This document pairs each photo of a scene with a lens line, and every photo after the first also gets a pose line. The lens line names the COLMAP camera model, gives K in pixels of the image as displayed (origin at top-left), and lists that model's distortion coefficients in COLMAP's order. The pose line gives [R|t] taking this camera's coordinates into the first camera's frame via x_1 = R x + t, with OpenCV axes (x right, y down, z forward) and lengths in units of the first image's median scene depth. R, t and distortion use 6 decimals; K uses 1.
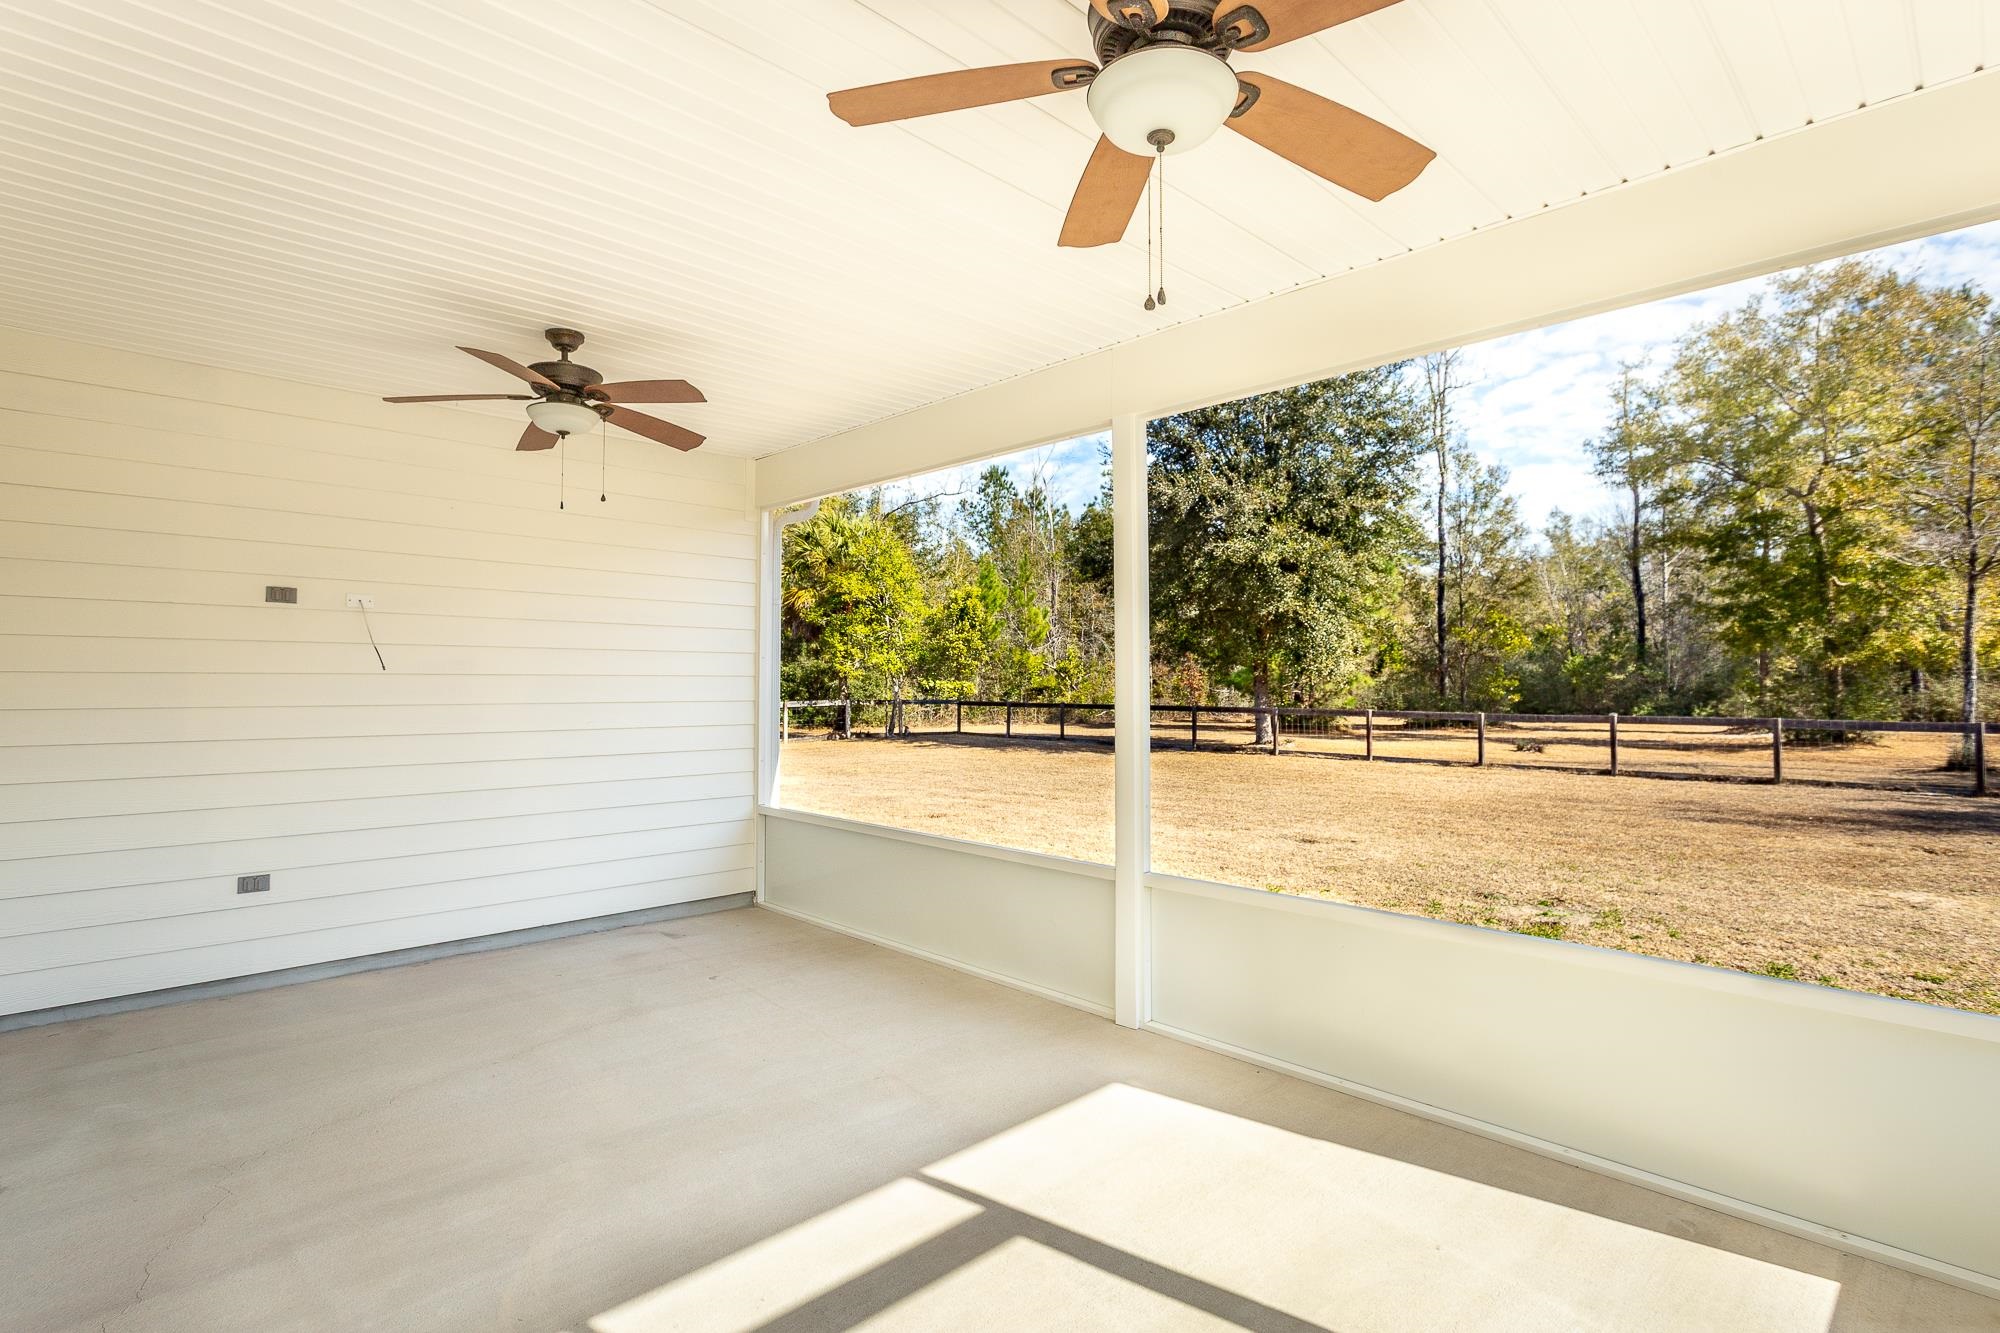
lens RADIAL K [[971.9, 0, 1003.4], [0, 971.9, 663.2], [0, 0, 1]] dist [0.004150, 0.001255]
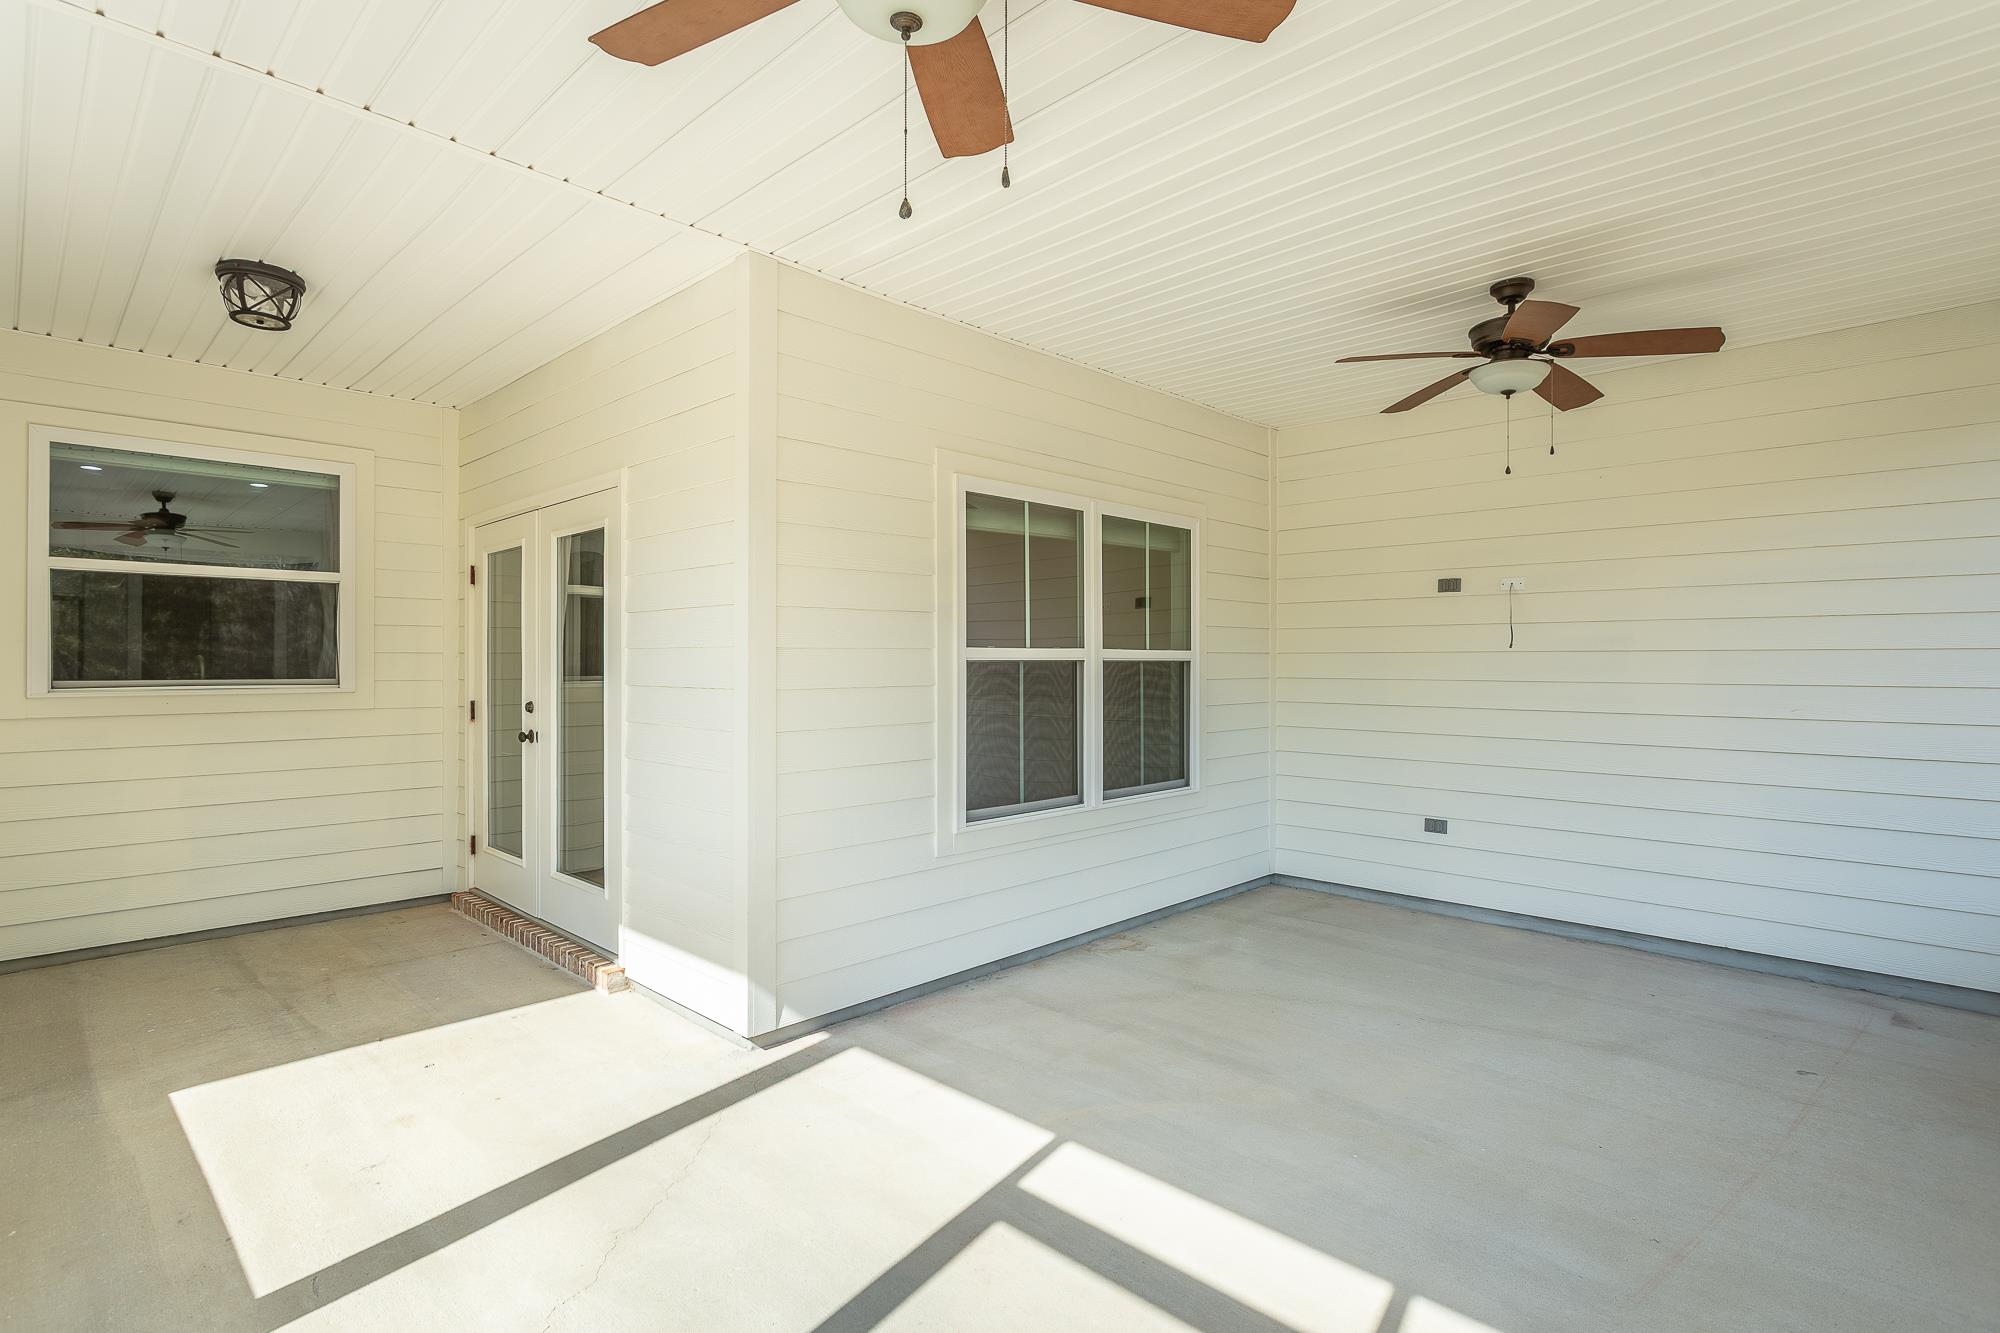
lens RADIAL K [[971.9, 0, 998.0], [0, 971.9, 667.0], [0, 0, 1]] dist [0.004150, 0.001255]
pose [[0.031564, 0.001757, -0.999500, 0.424114], [0.018533, 0.999826, 0.002343, 0.015891], [0.999330, -0.018598, 0.031526, 0.425766]]
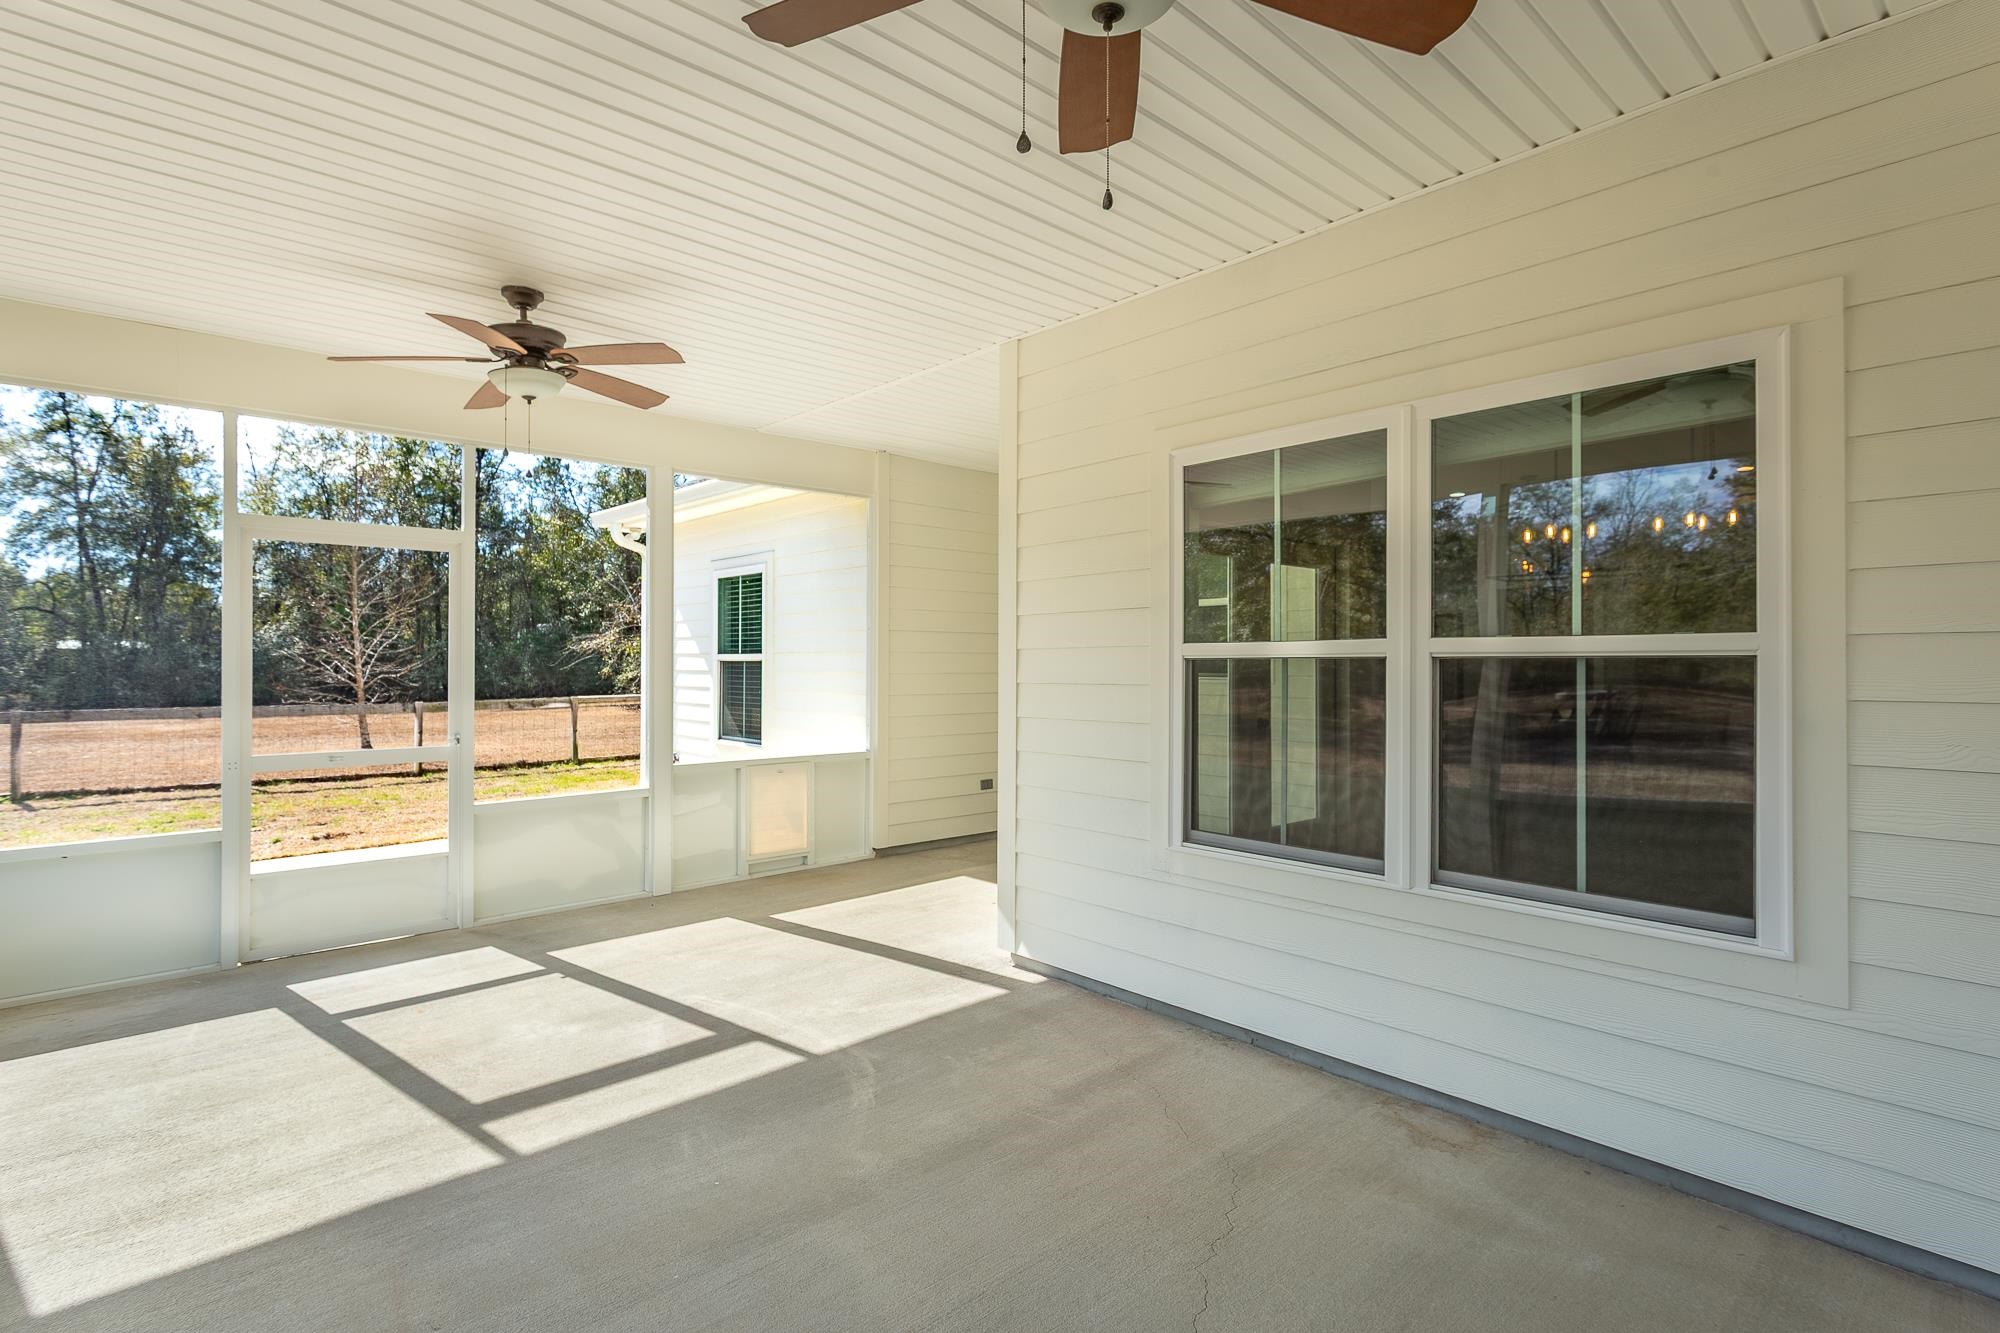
lens RADIAL K [[971.9, 0, 992.6], [0, 971.9, 661.8], [0, 0, 1]] dist [0.004150, 0.001255]
pose [[-0.999592, 0.007020, 0.027704, -0.371348], [0.006658, 0.999892, -0.013137, 0.022959], [-0.027793, -0.012947, -0.999530, 1.251520]]
